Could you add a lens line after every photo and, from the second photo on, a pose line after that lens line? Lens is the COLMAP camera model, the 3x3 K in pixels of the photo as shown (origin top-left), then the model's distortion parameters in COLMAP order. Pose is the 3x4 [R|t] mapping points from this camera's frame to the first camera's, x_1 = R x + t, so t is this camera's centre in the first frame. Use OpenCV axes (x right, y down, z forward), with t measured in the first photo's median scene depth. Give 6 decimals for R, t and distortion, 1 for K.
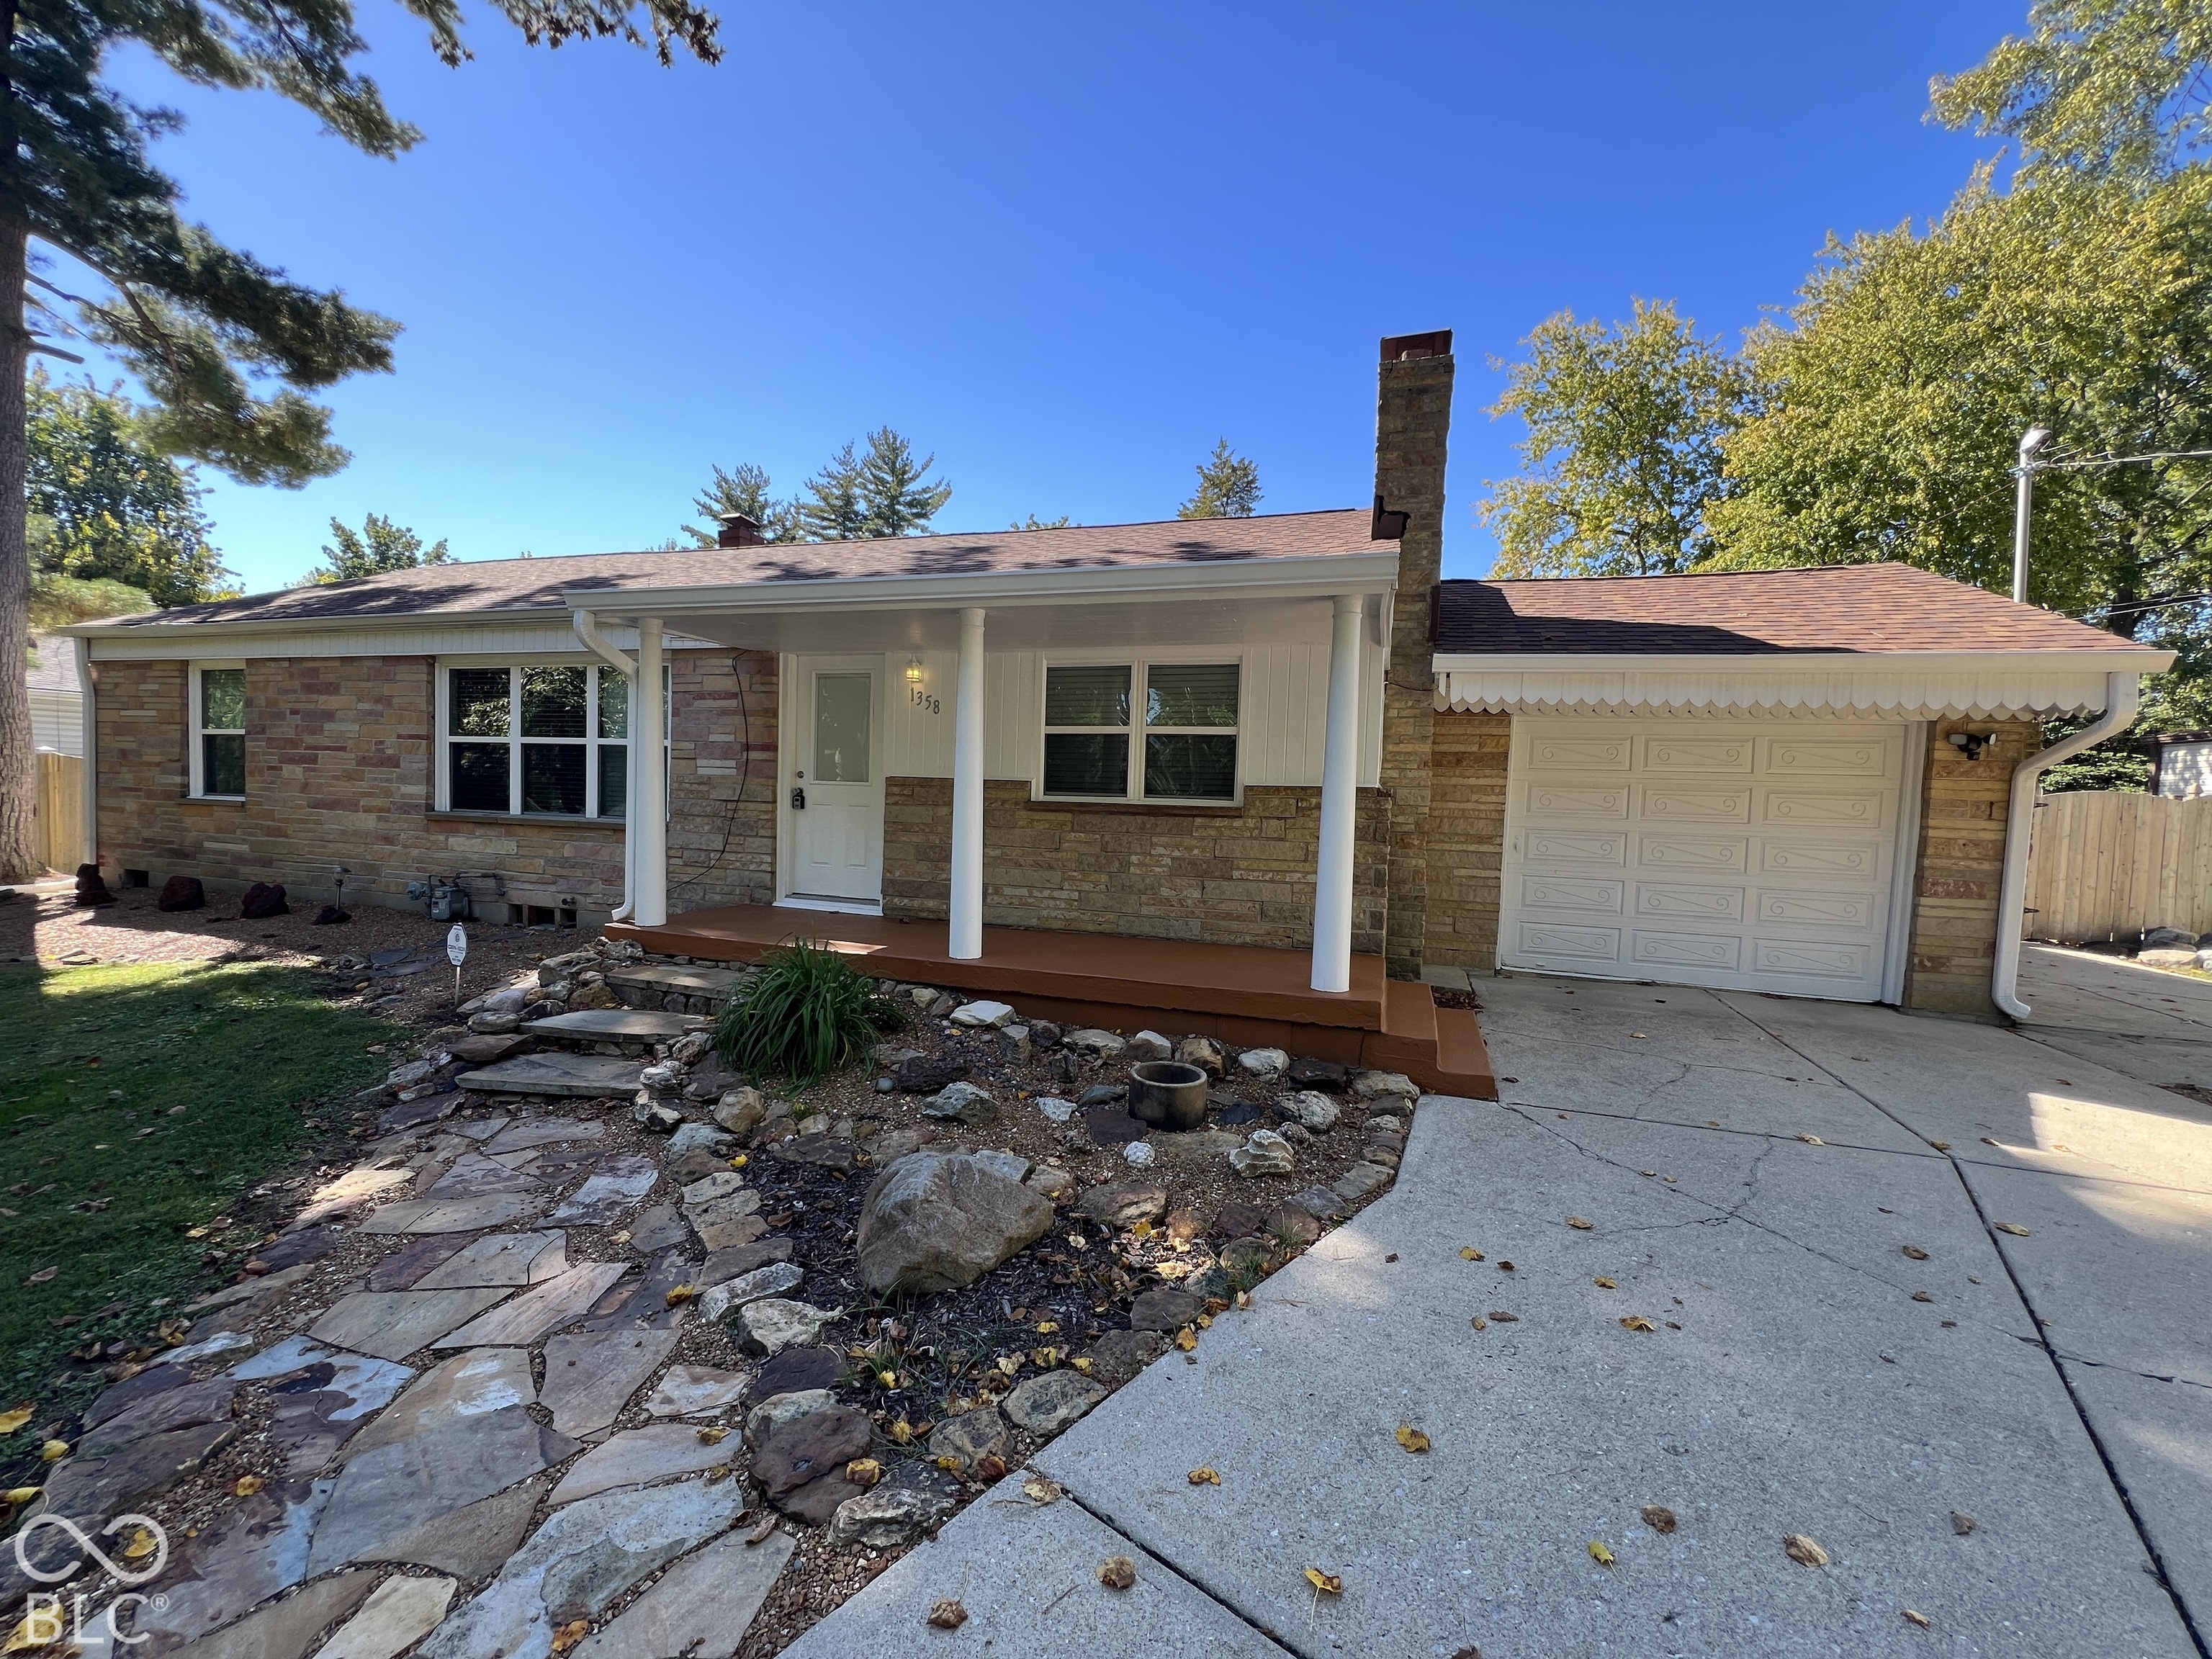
lens RADIAL K [[885.5, 0, 1109.3], [0, 885.5, 832.9], [0, 0, 1]] dist [-0.005457, 0.000264]
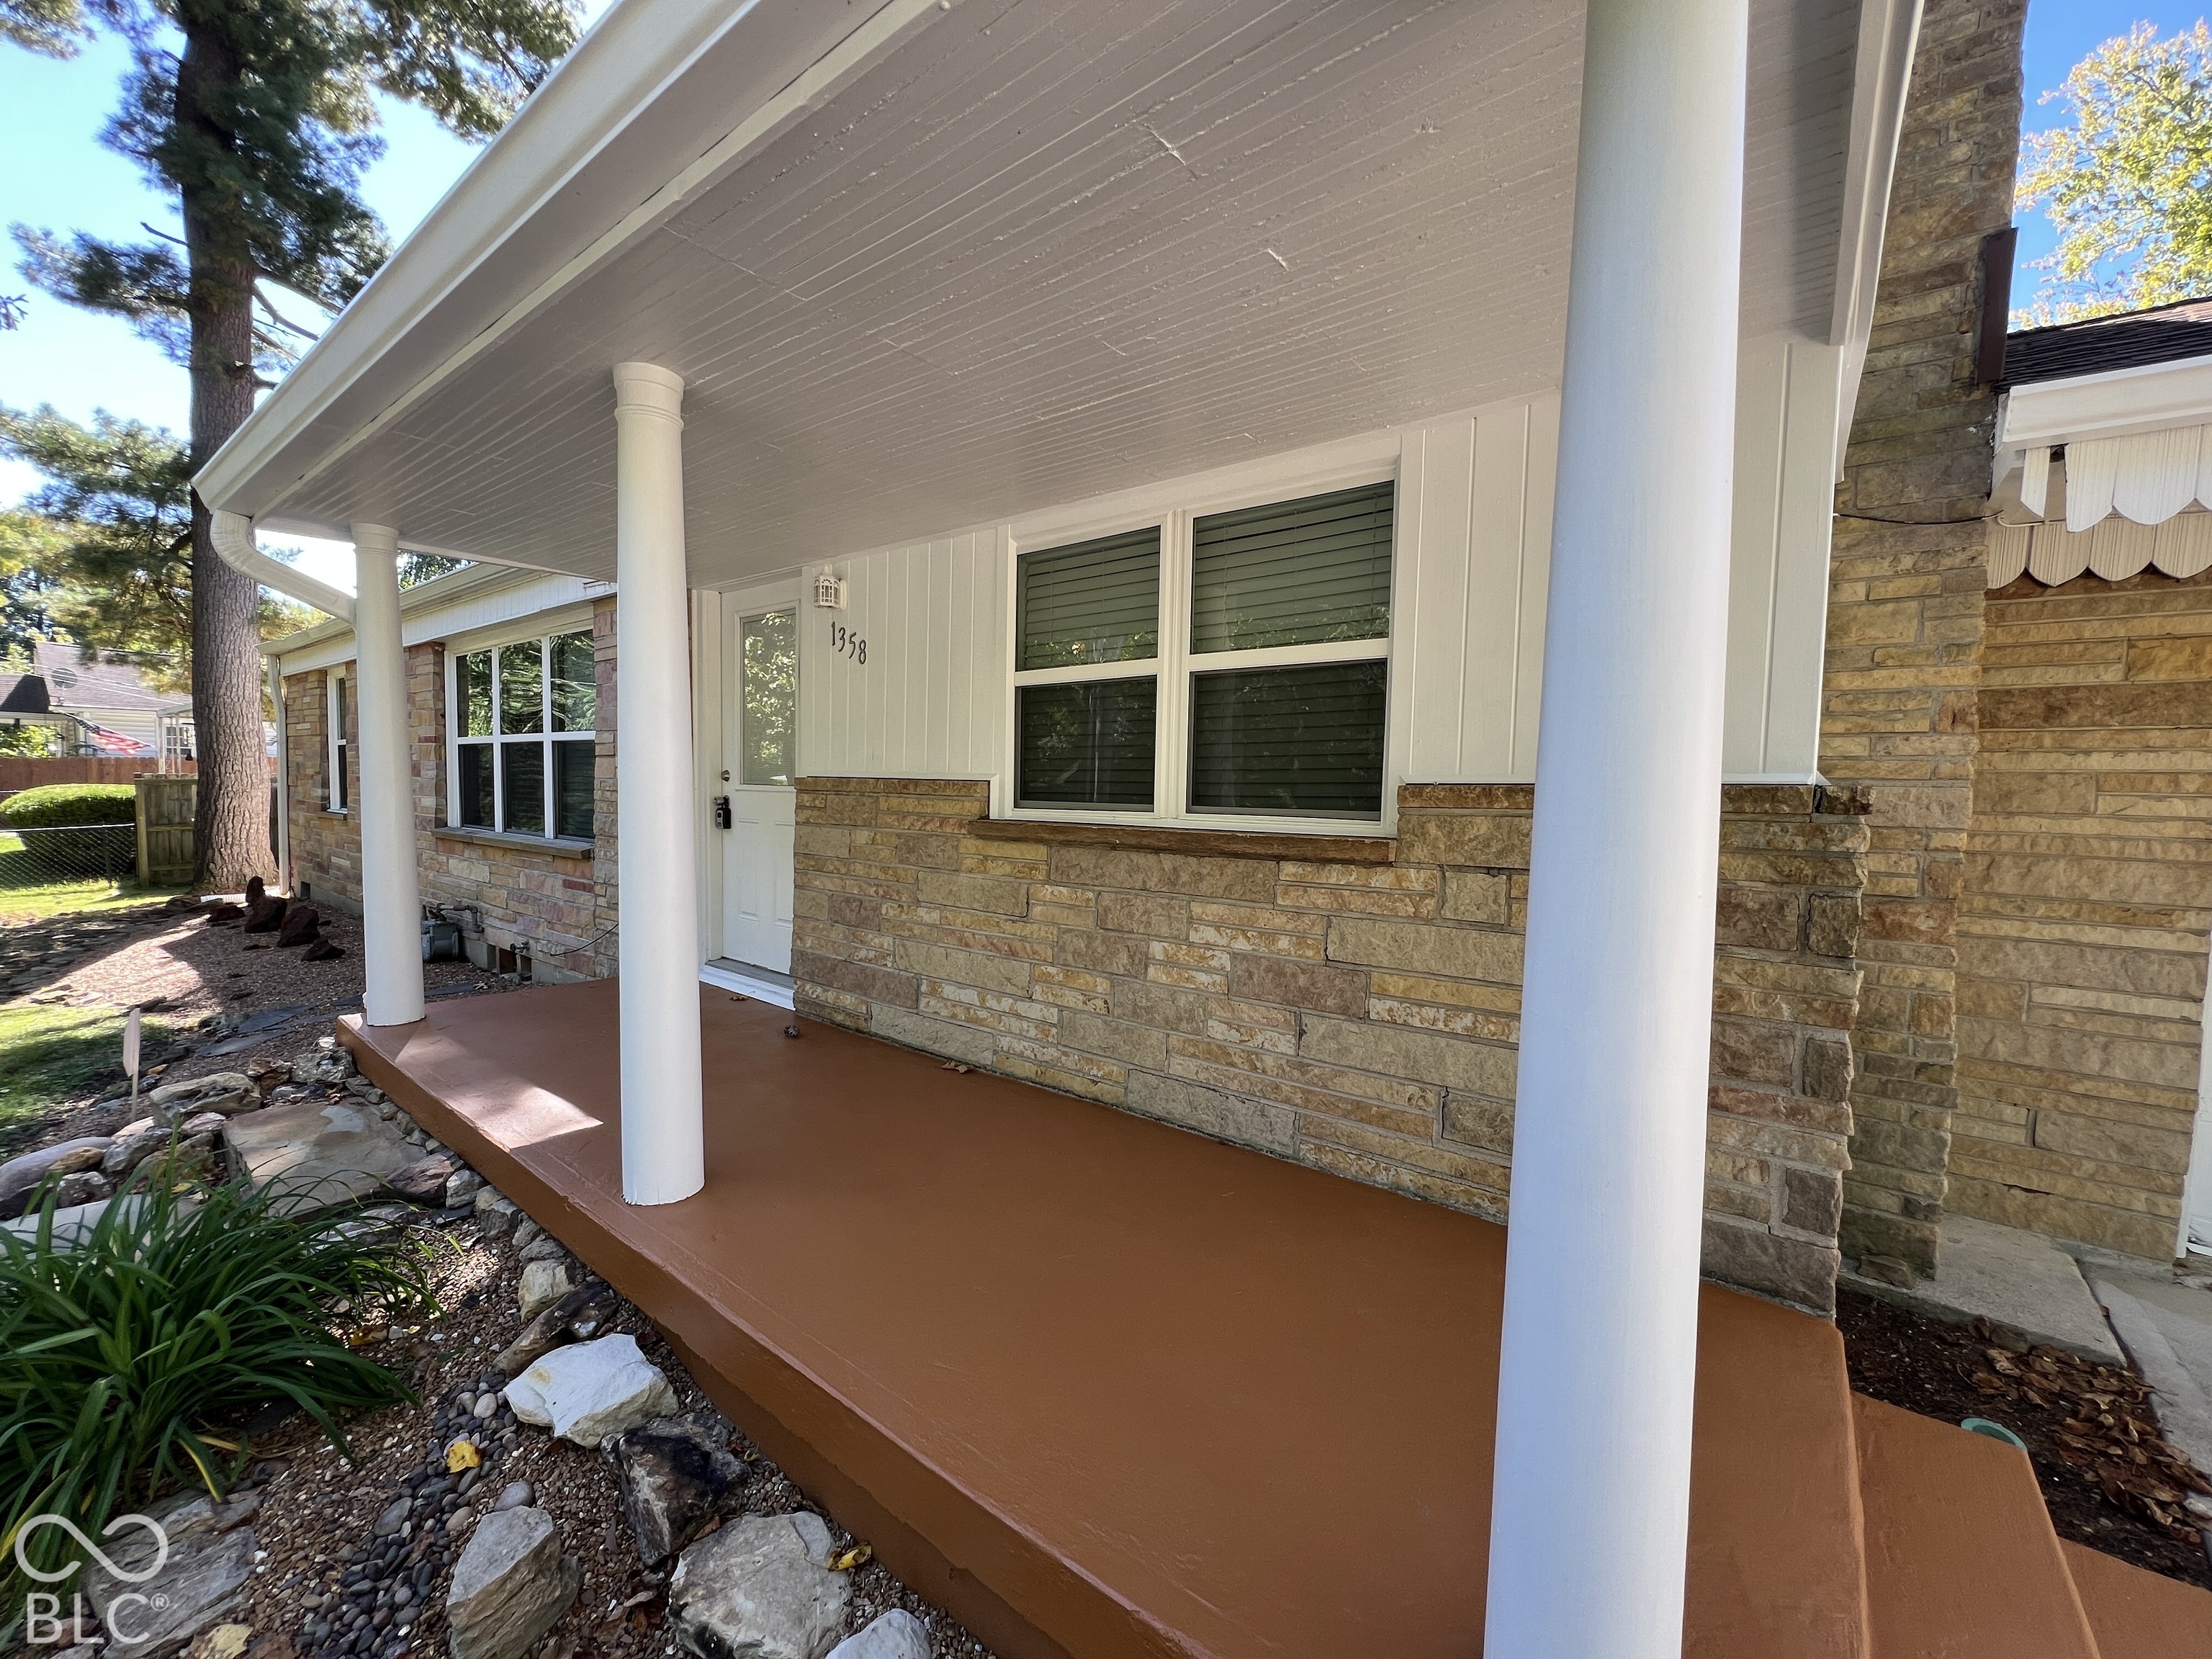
lens RADIAL K [[885.5, 0, 1109.3], [0, 885.5, 832.9], [0, 0, 1]] dist [-0.005457, 0.000264]
pose [[0.937563, 0.004720, -0.347782, 0.144100], [-0.004396, 0.999989, 0.001719, -0.027208], [0.347787, -0.000082, 0.937574, 0.504543]]
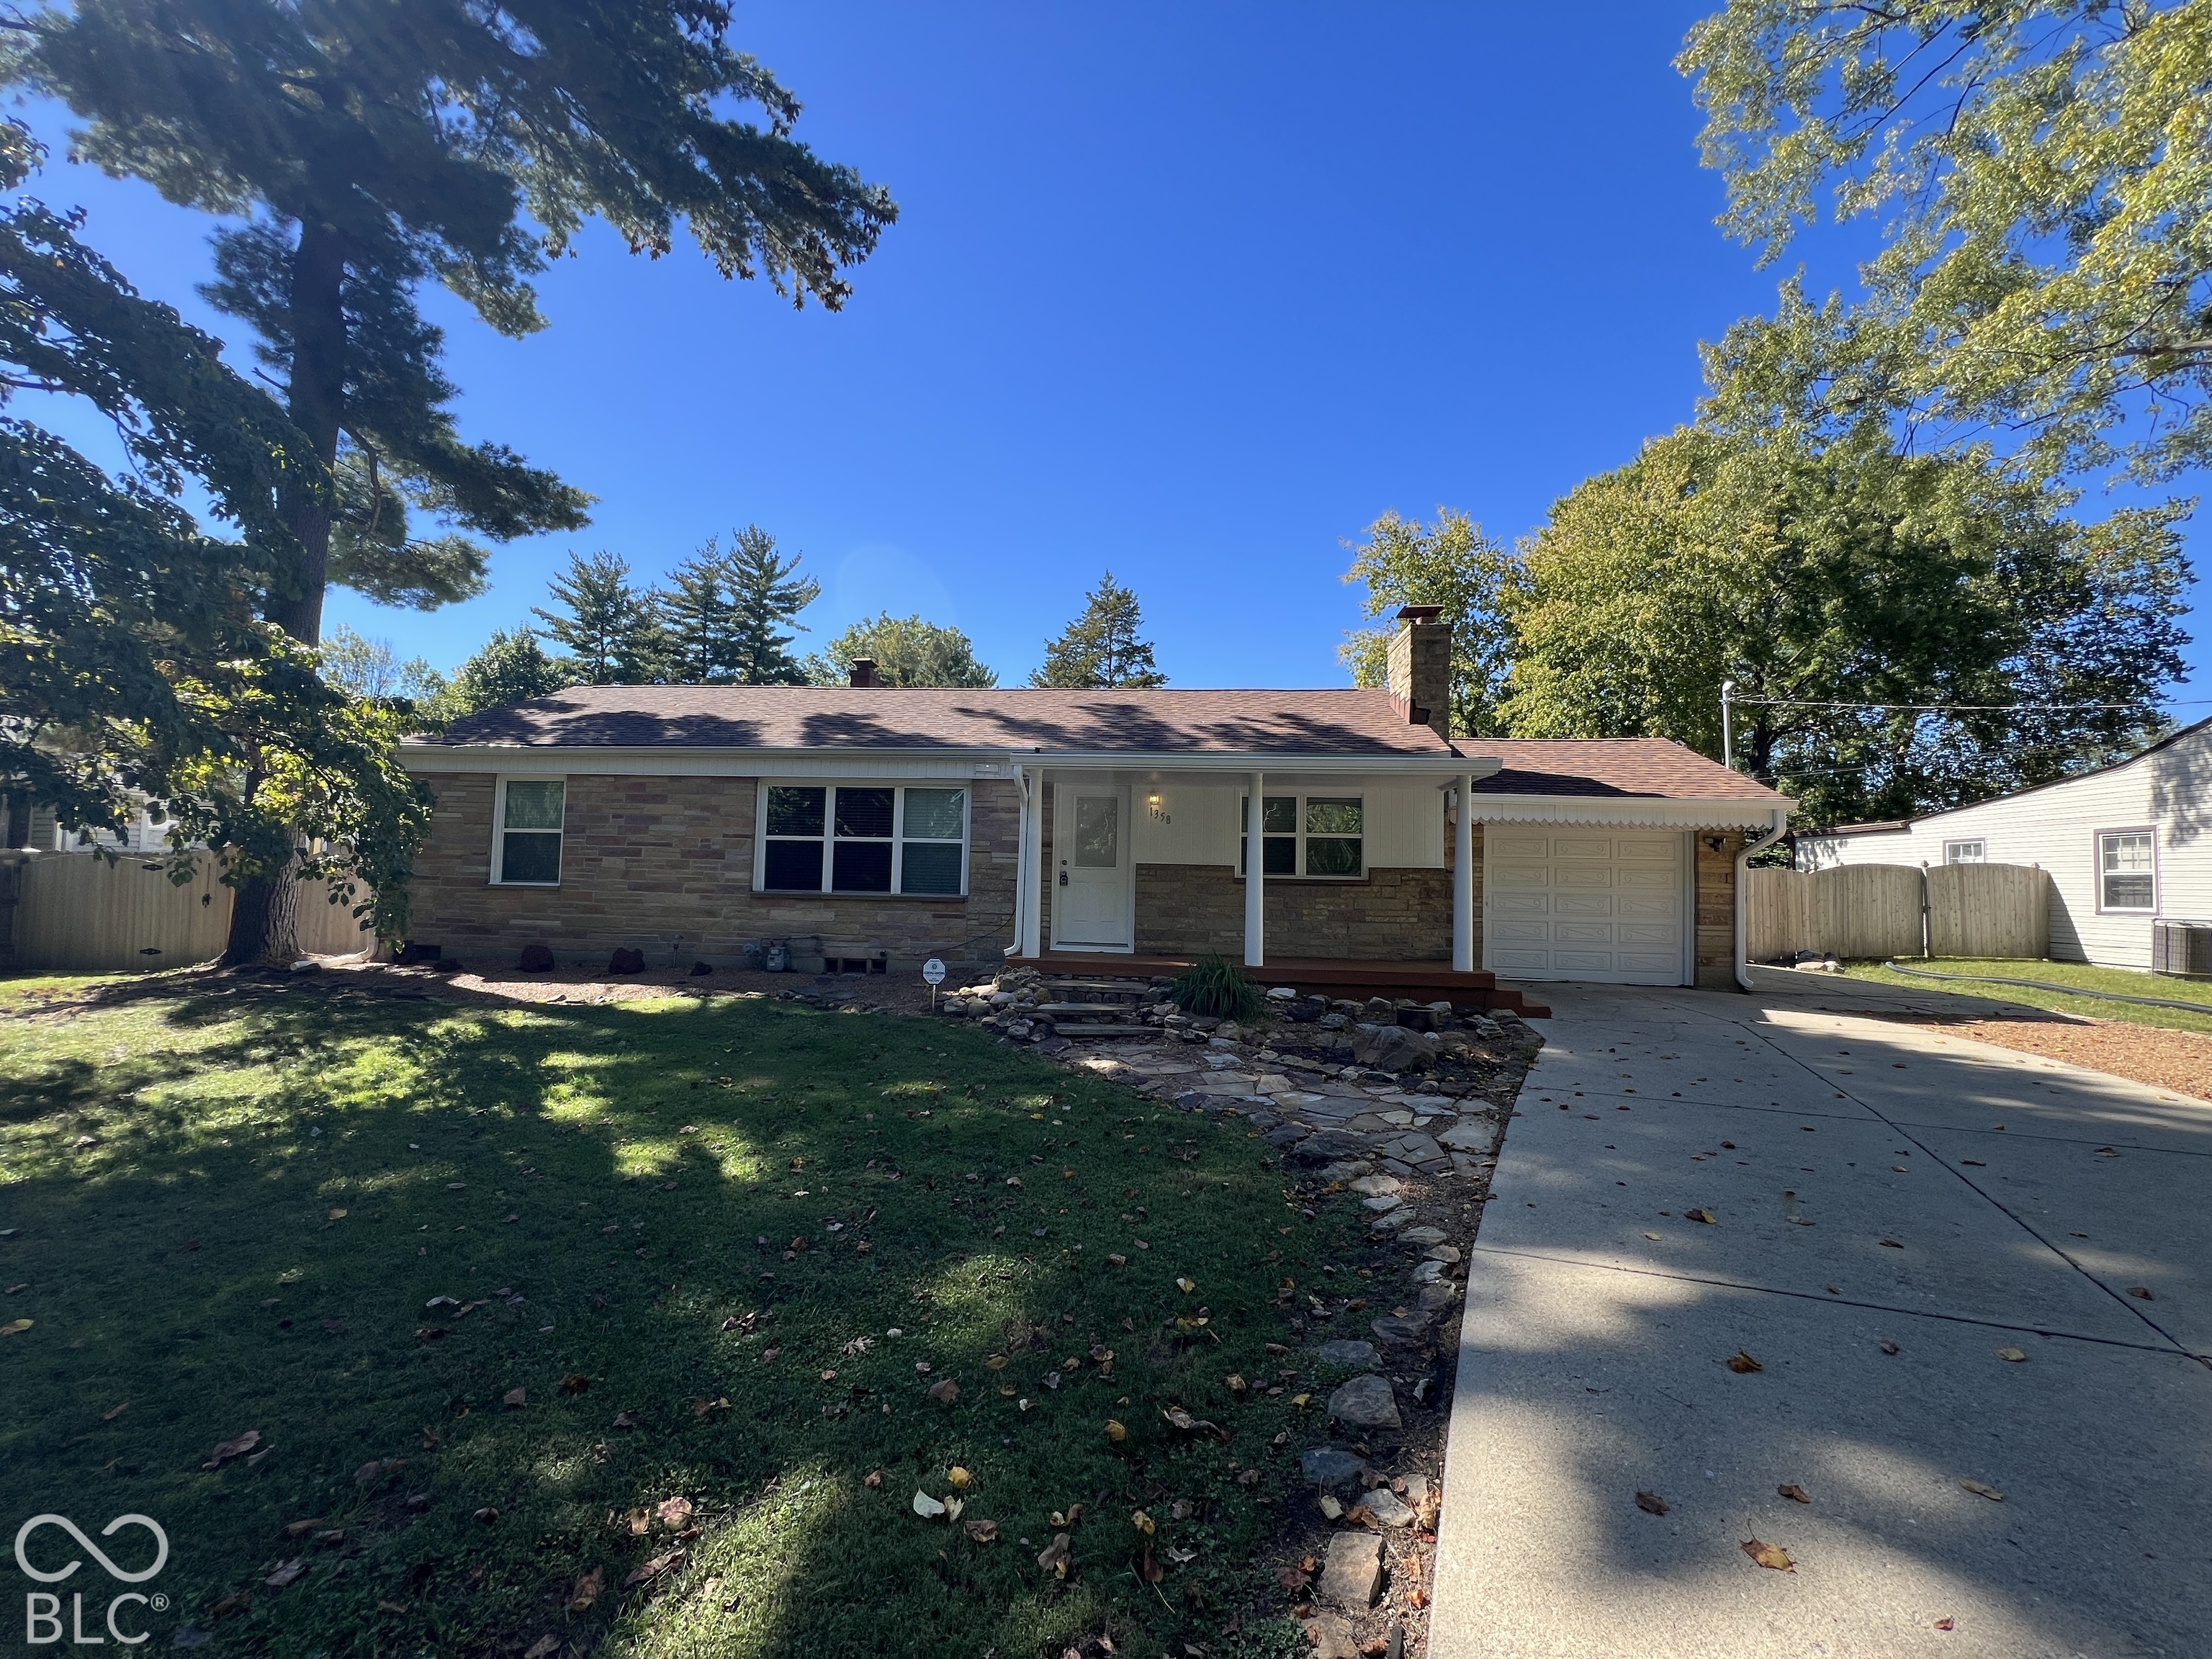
lens RADIAL K [[885.5, 0, 1109.3], [0, 885.5, 832.9], [0, 0, 1]] dist [-0.005457, 0.000264]
pose [[0.977181, 0.001814, 0.212399, -0.612599], [0.018637, 0.995375, -0.094245, 0.028020], [-0.211587, 0.096053, 0.972628, -0.503927]]
